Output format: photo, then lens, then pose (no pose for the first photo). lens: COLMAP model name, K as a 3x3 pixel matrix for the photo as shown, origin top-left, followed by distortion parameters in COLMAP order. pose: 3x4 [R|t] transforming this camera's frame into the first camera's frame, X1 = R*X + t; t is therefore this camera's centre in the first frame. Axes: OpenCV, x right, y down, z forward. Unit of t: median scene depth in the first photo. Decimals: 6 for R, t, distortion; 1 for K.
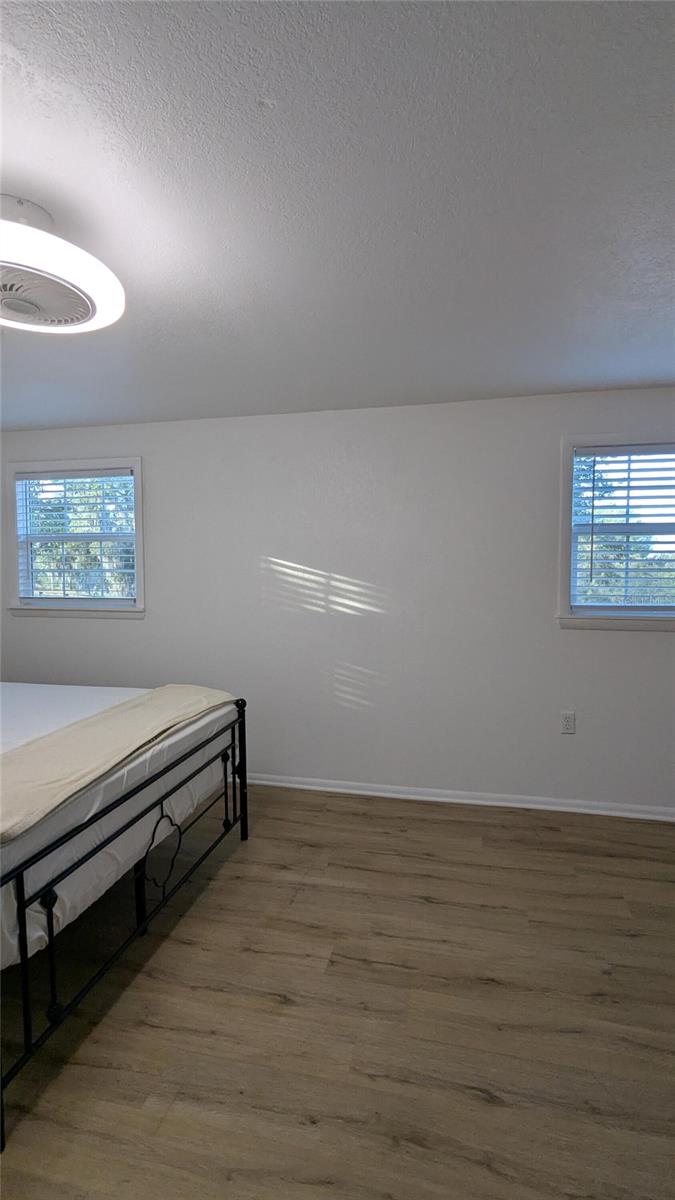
lens RADIAL K [[576.7, 0, 335.4], [0, 576.7, 599.3], [0, 0, 1]] dist [0.005358, 0.001663]
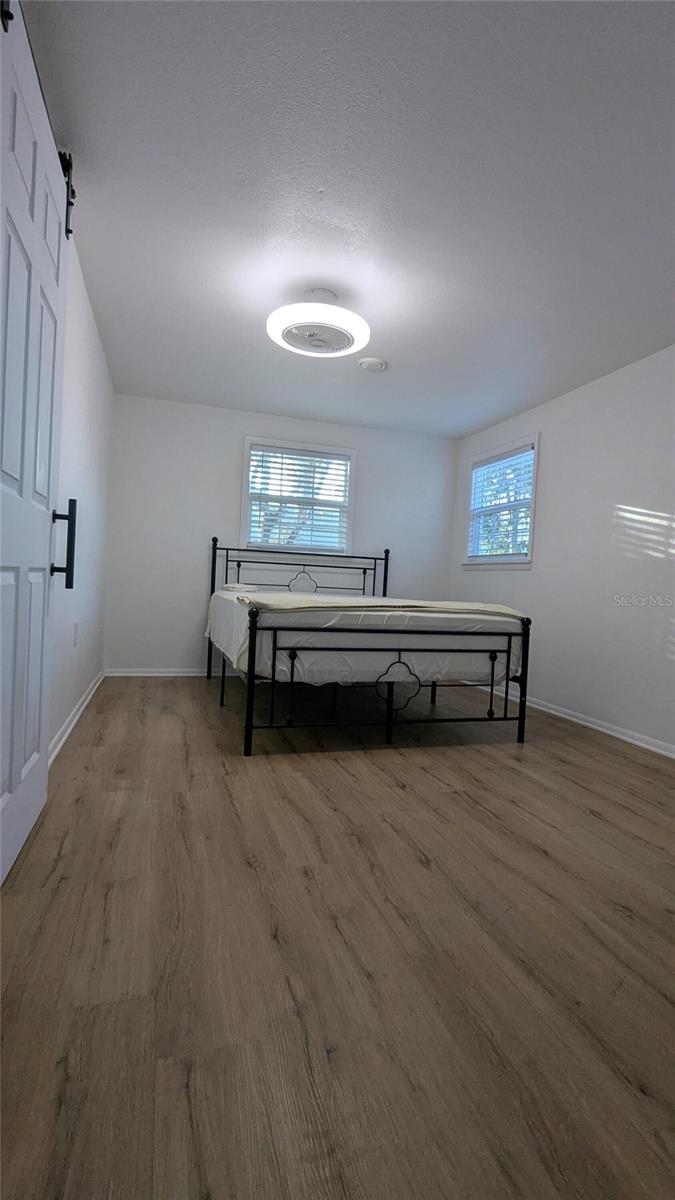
lens RADIAL K [[576.7, 0, 339.8], [0, 576.7, 600.8], [0, 0, 1]] dist [0.005358, 0.001663]
pose [[0.497314, 0.053123, -0.865942, 0.817241], [-0.106533, 0.994309, -0.000184, 0.227333], [0.861005, 0.092342, 0.500144, 0.128573]]
